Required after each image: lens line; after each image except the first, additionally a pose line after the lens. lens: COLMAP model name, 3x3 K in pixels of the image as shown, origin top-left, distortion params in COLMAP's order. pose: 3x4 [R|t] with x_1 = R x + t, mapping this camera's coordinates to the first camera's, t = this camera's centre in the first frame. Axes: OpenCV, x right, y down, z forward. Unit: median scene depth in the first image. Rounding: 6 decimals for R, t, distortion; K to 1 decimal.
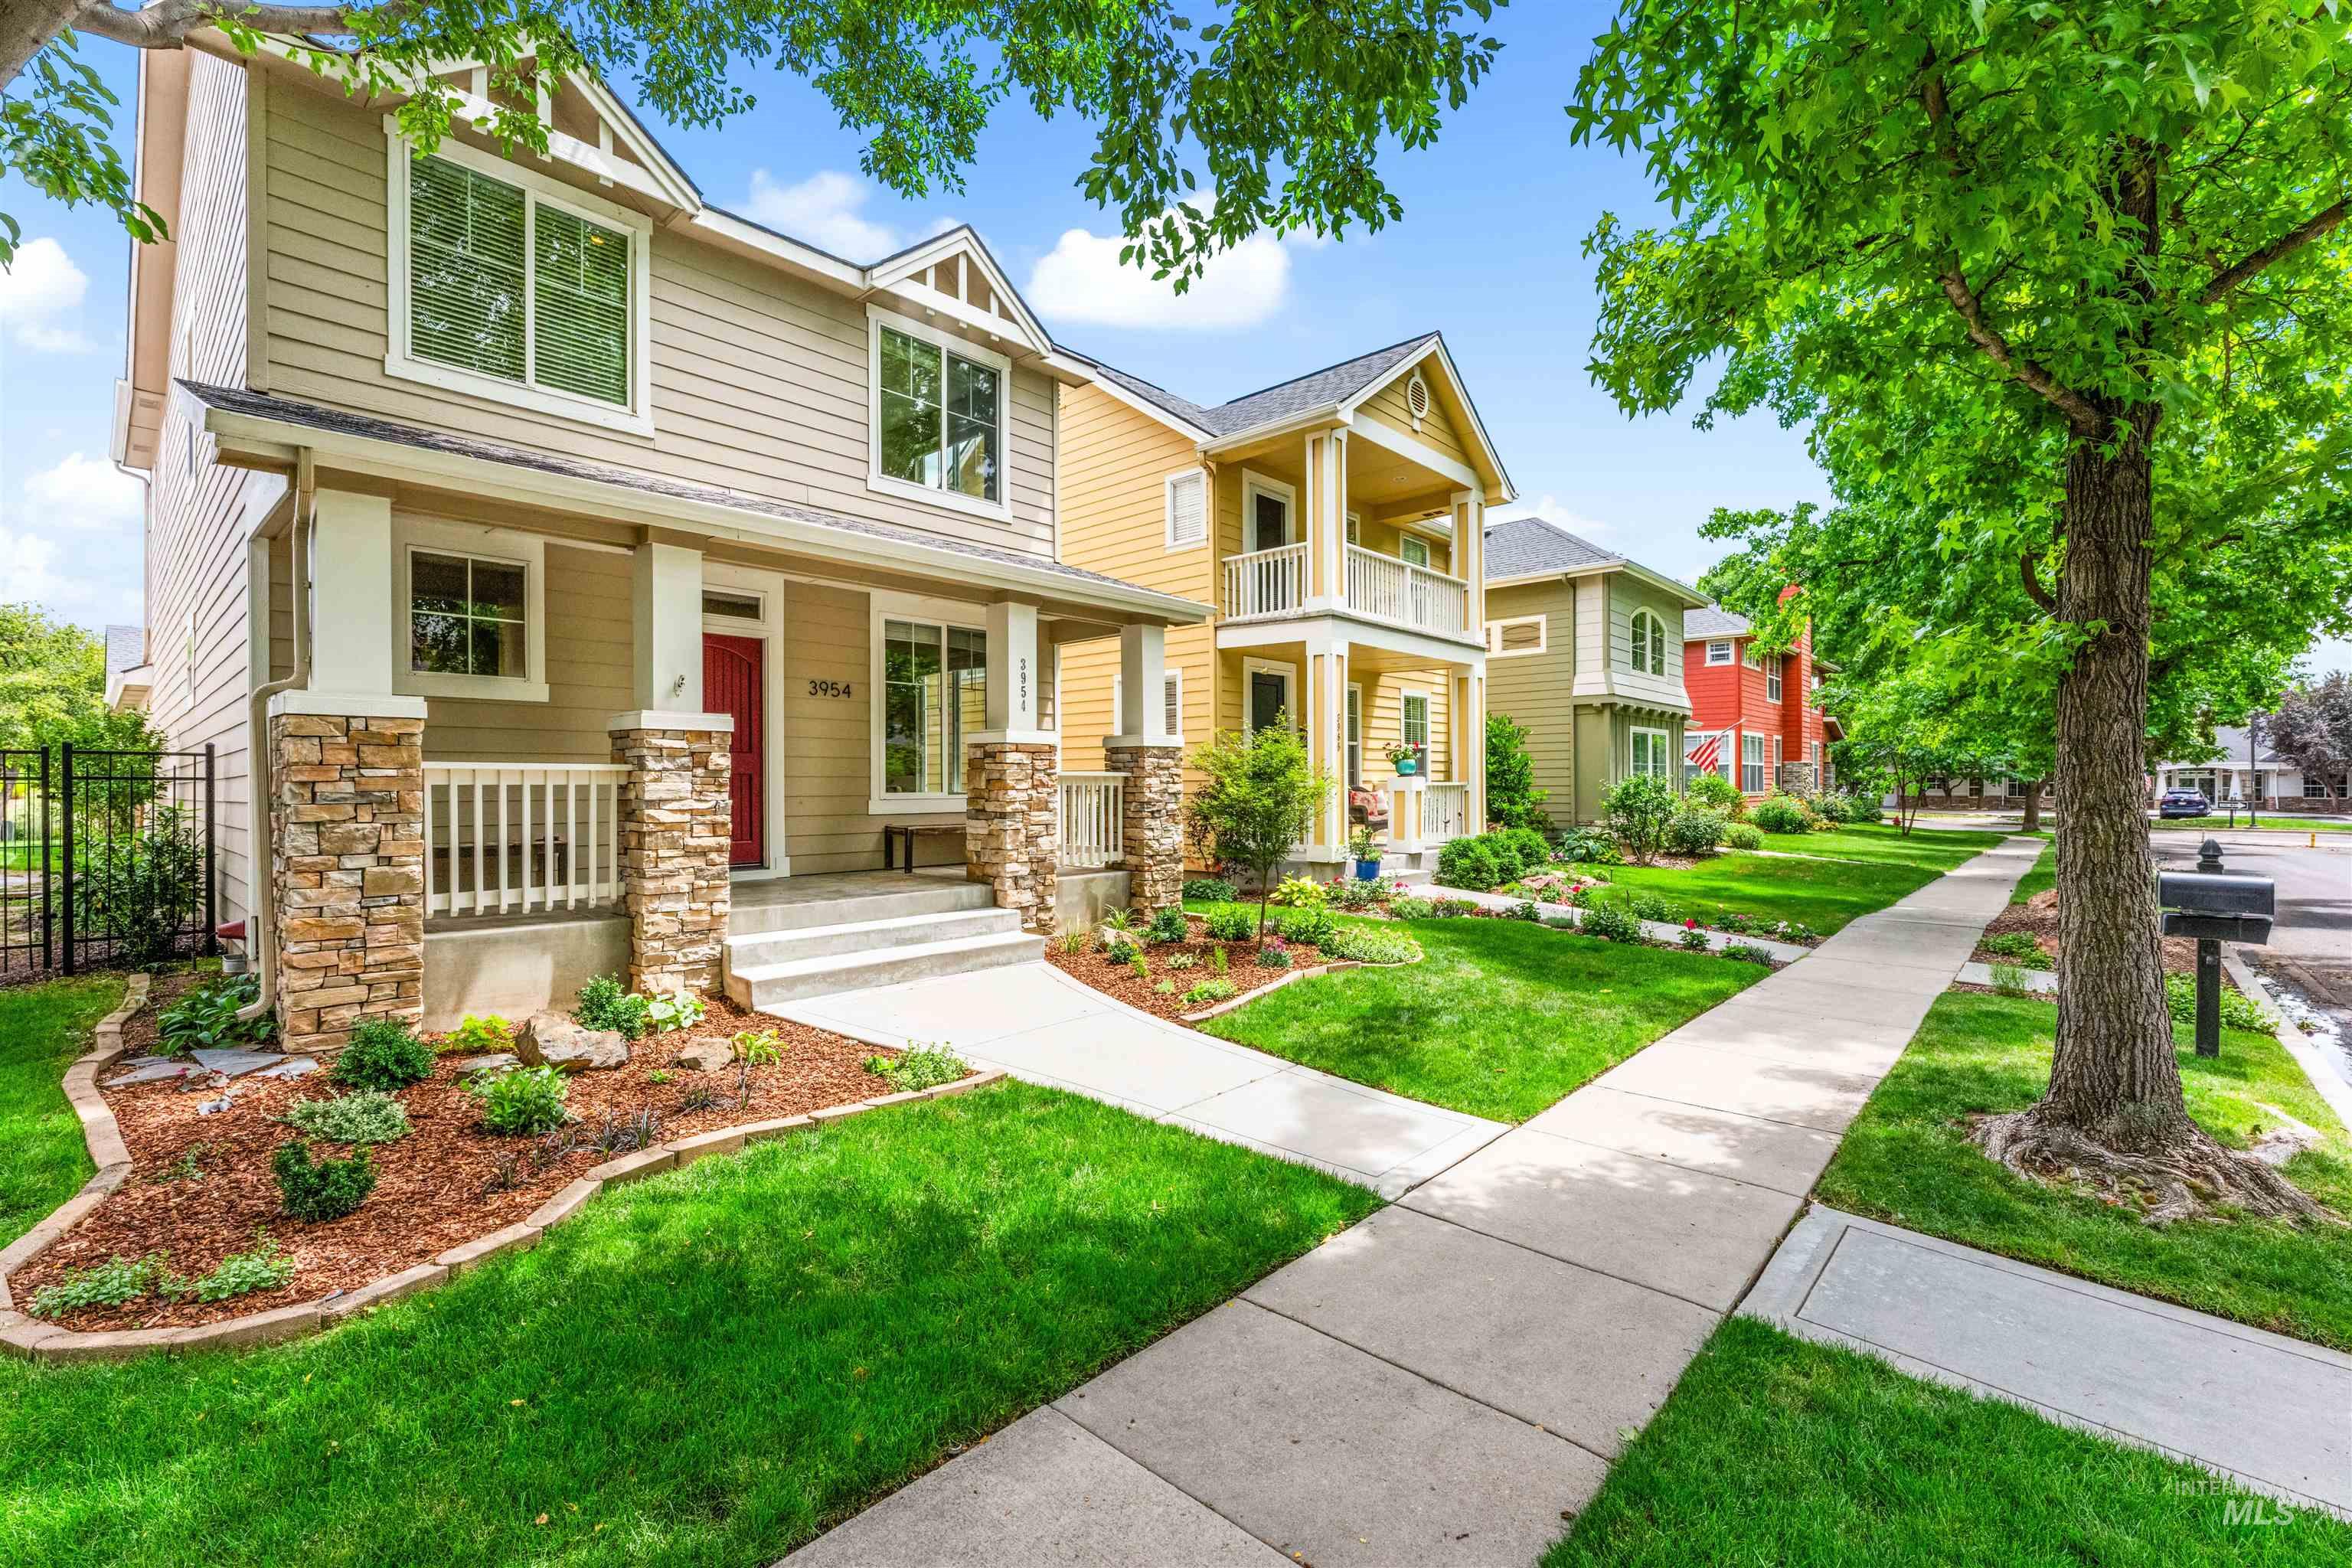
lens RADIAL K [[990.3, 0, 1176.0], [0, 990.3, 784.0], [0, 0, 1]] dist [0.000173, -0.000321]
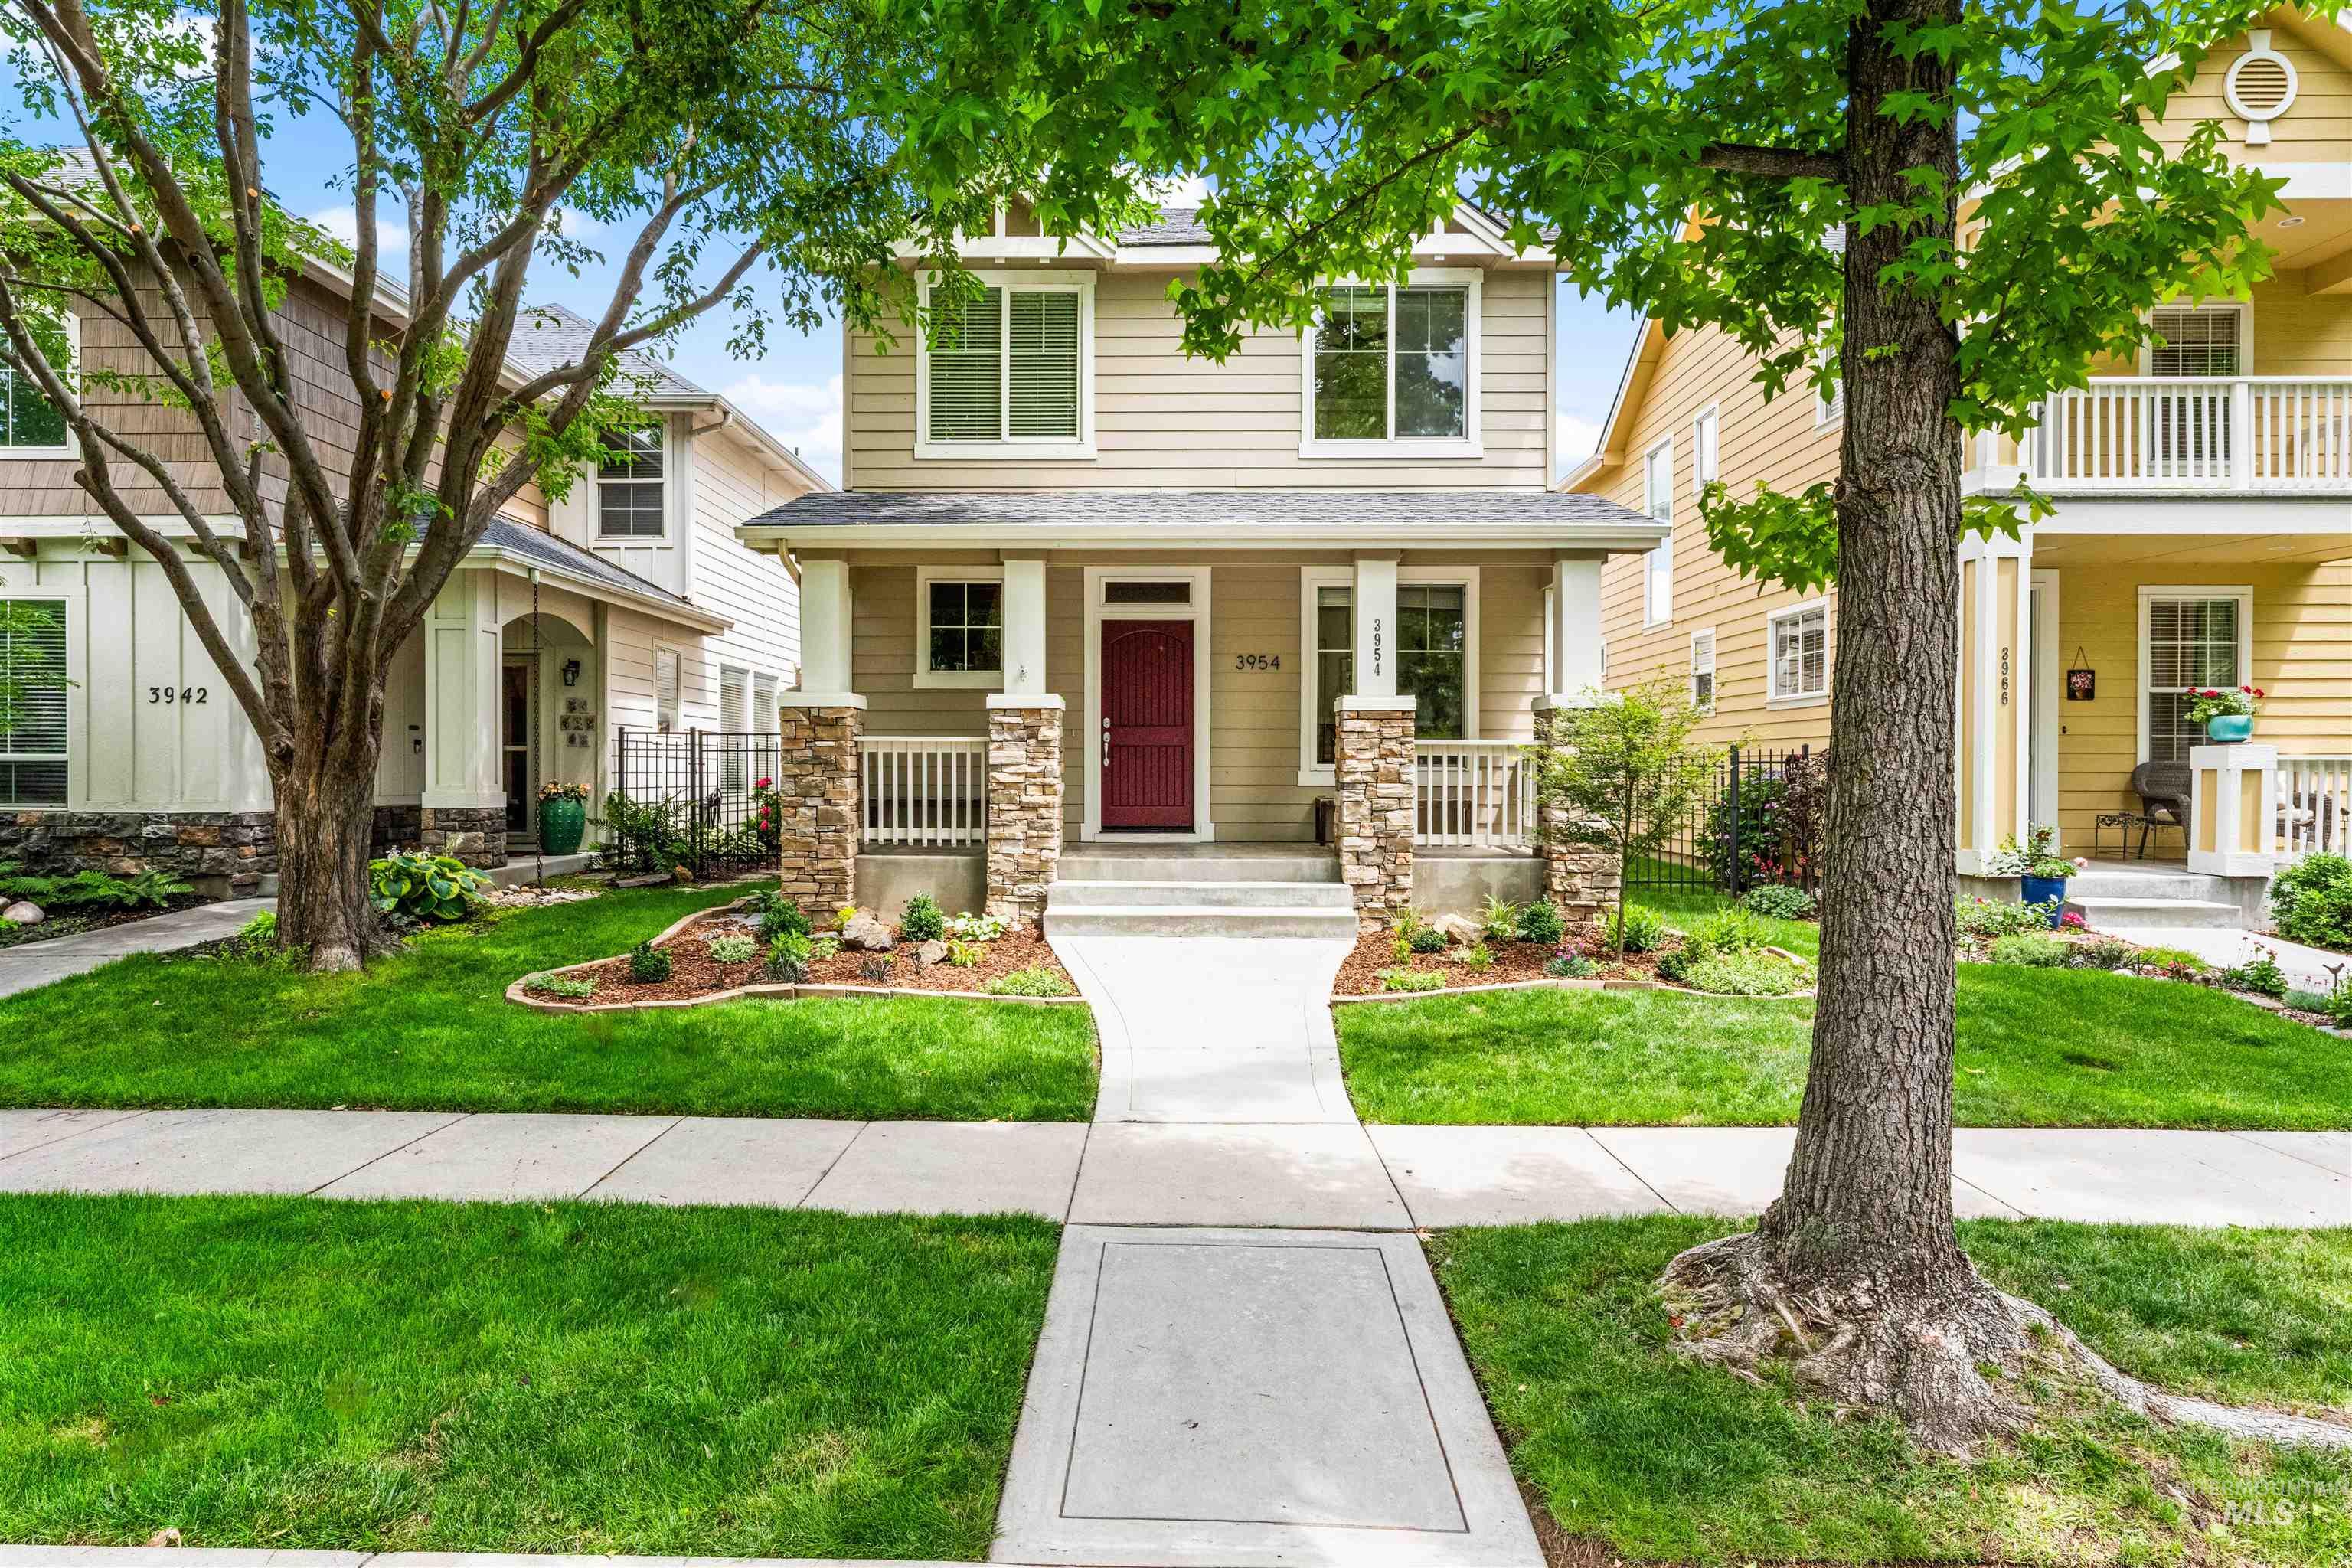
lens RADIAL K [[1270.0, 0, 1176.0], [0, 1270.0, 784.0], [0, 0, 1]] dist [-0.002322, -0.000019]
pose [[0.669877, 0.013996, -0.742340, 0.806432], [-0.004106, 0.999877, 0.015146, 0.015078], [0.742461, -0.007098, 0.669852, 0.078035]]
